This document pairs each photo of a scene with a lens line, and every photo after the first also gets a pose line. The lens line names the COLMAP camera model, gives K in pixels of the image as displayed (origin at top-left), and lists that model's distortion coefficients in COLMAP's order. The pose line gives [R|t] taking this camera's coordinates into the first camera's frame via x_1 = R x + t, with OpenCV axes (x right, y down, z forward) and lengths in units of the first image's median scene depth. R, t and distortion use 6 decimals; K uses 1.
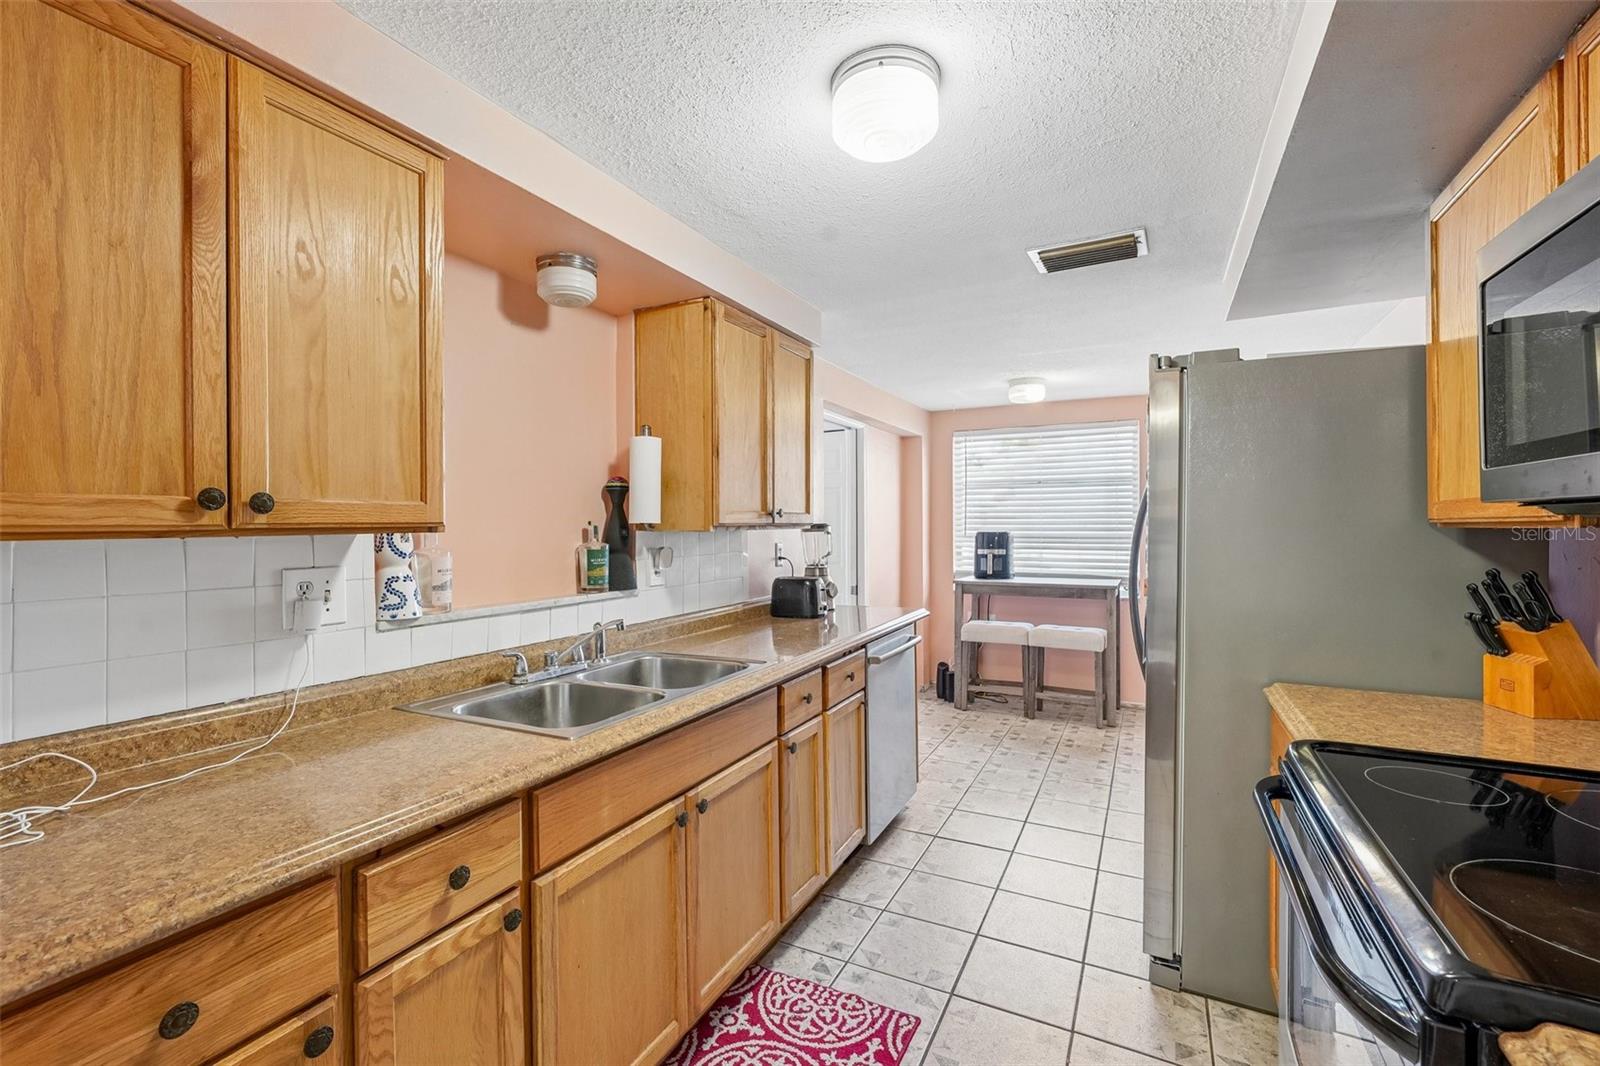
lens RADIAL K [[693.8, 0, 785.1], [0, 693.8, 526.1], [0, 0, 1]] dist [0.001131, 0.000177]
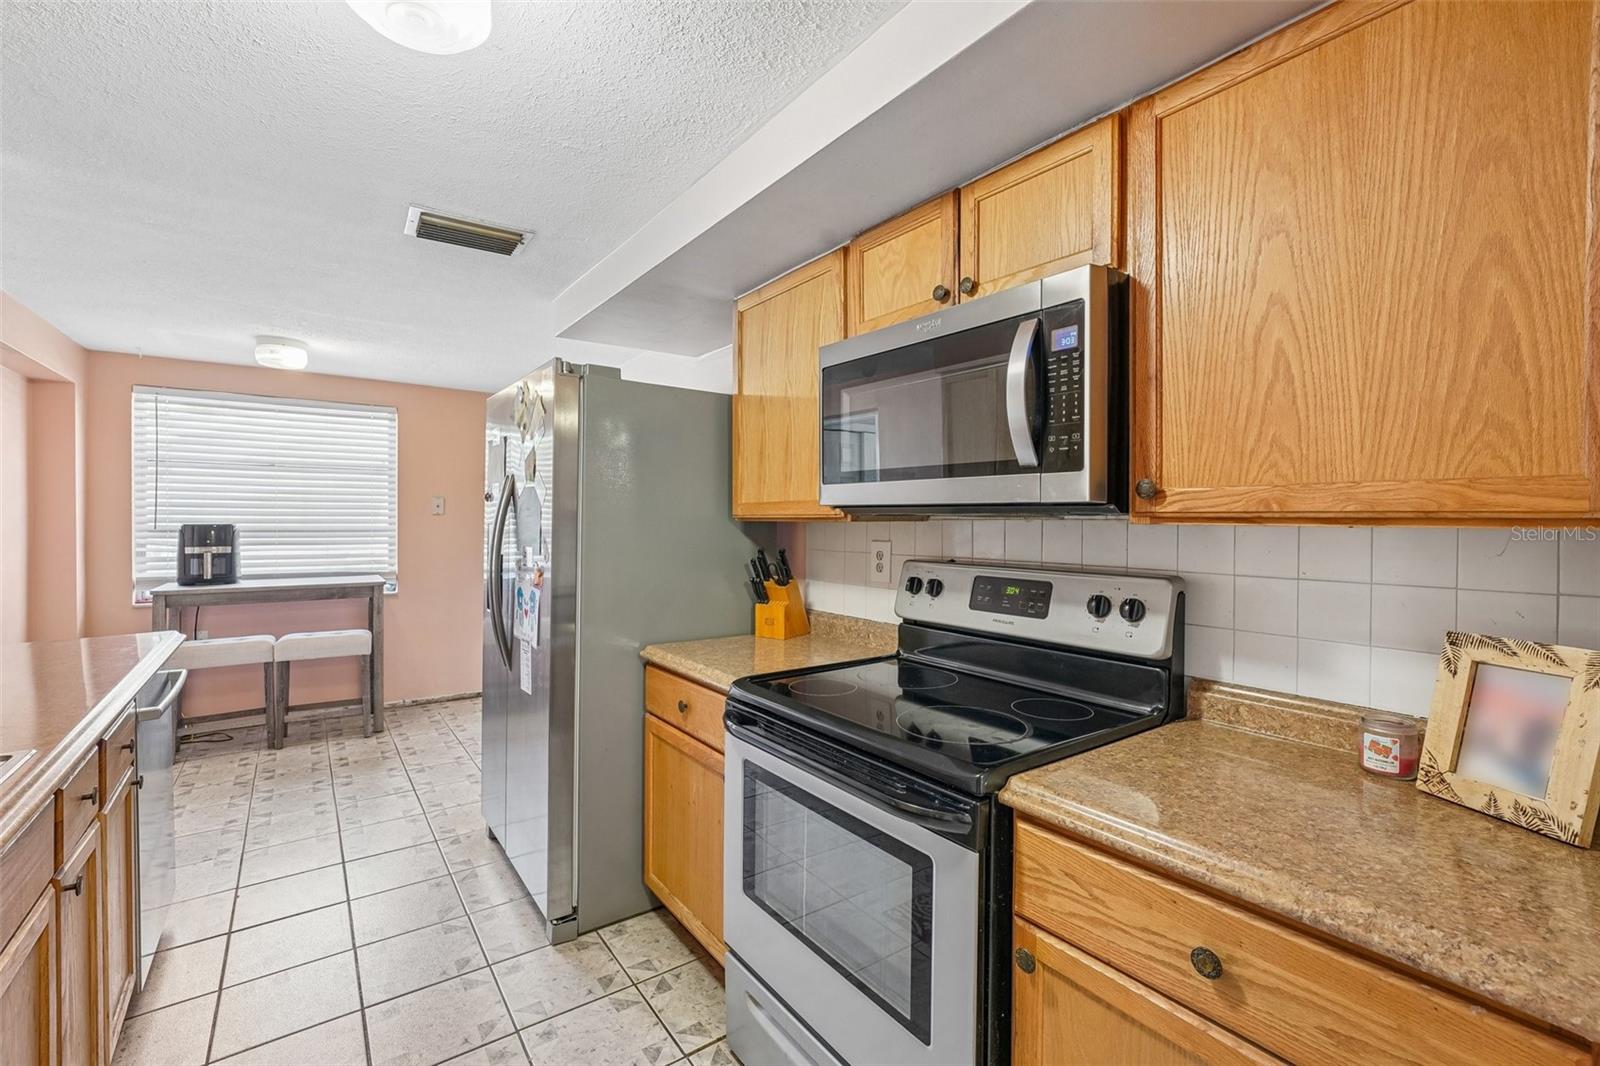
lens RADIAL K [[693.8, 0, 787.6], [0, 693.8, 526.5], [0, 0, 1]] dist [0.001131, 0.000177]
pose [[0.457015, -0.003160, 0.889453, -0.115490], [-0.007023, 0.999950, 0.007161, 0.000907], [-0.889431, -0.009519, 0.456970, 0.087555]]
